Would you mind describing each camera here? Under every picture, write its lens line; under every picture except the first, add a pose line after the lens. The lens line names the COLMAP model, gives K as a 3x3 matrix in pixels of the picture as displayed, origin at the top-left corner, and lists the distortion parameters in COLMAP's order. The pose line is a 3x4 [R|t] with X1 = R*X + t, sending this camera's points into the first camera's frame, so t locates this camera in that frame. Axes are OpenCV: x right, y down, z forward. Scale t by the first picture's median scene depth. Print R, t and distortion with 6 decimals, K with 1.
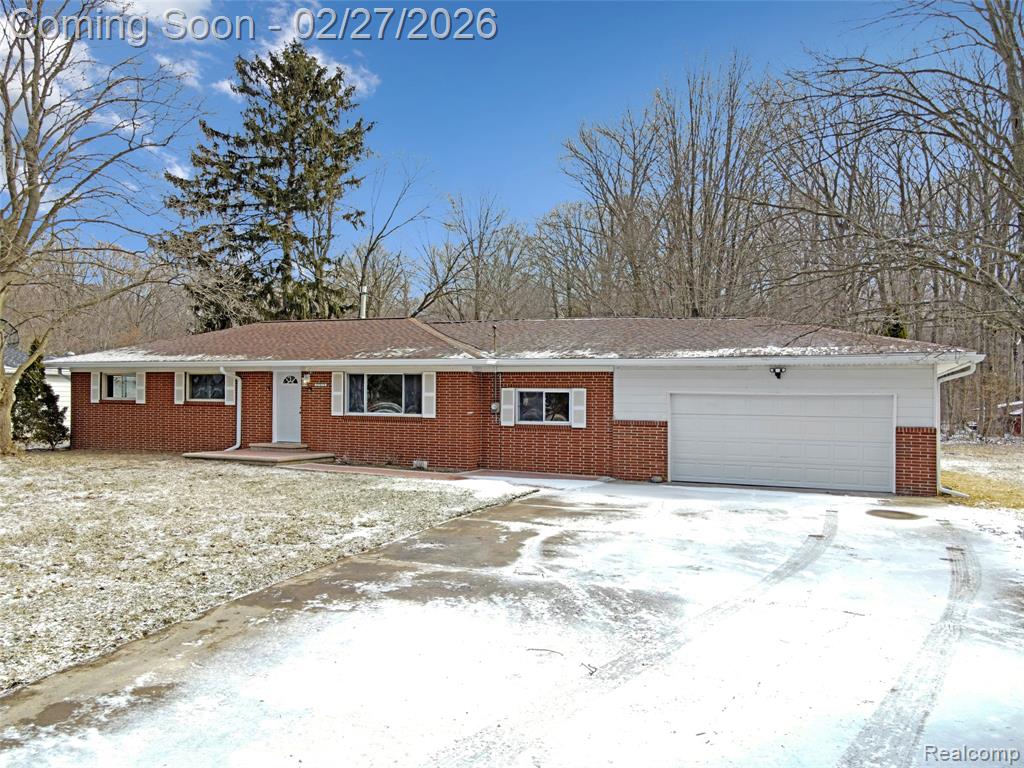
lens RADIAL K [[828.7, 0, 512.0], [0, 828.7, 384.0], [0, 0, 1]] dist [0.000478, 0.000895]
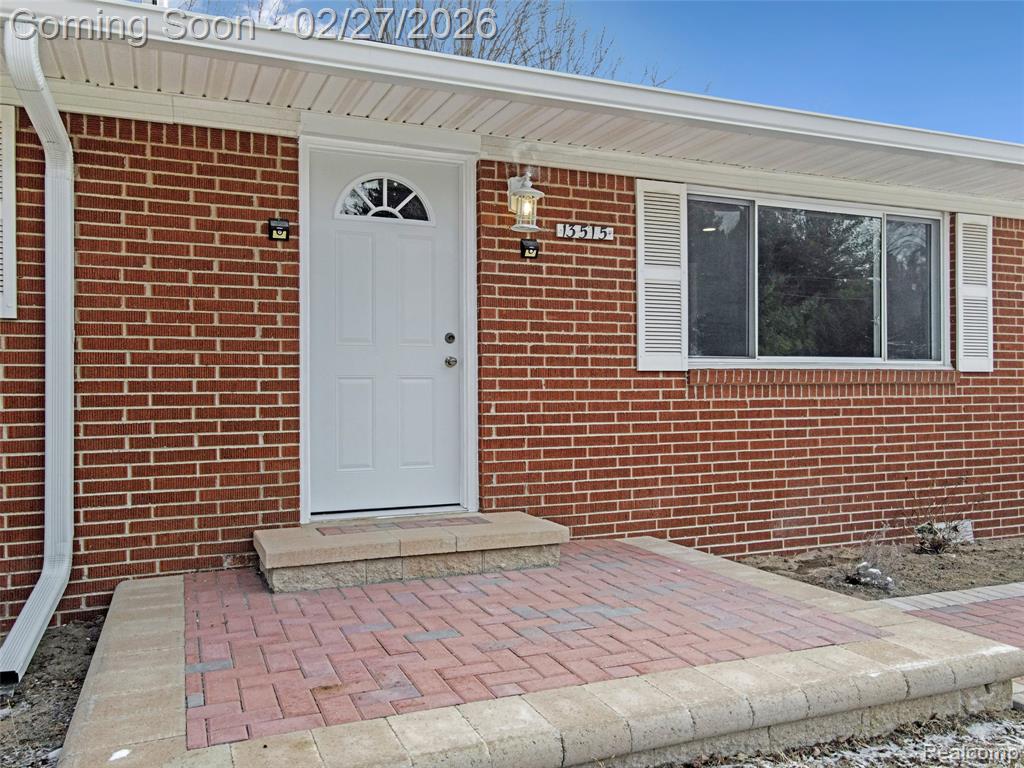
lens RADIAL K [[828.7, 0, 512.0], [0, 828.7, 384.0], [0, 0, 1]] dist [0.000478, 0.000895]
pose [[0.702506, -0.011469, 0.711586, -0.424299], [0.009366, 0.999933, 0.006869, 0.041828], [-0.711616, 0.001839, 0.702566, 0.909496]]
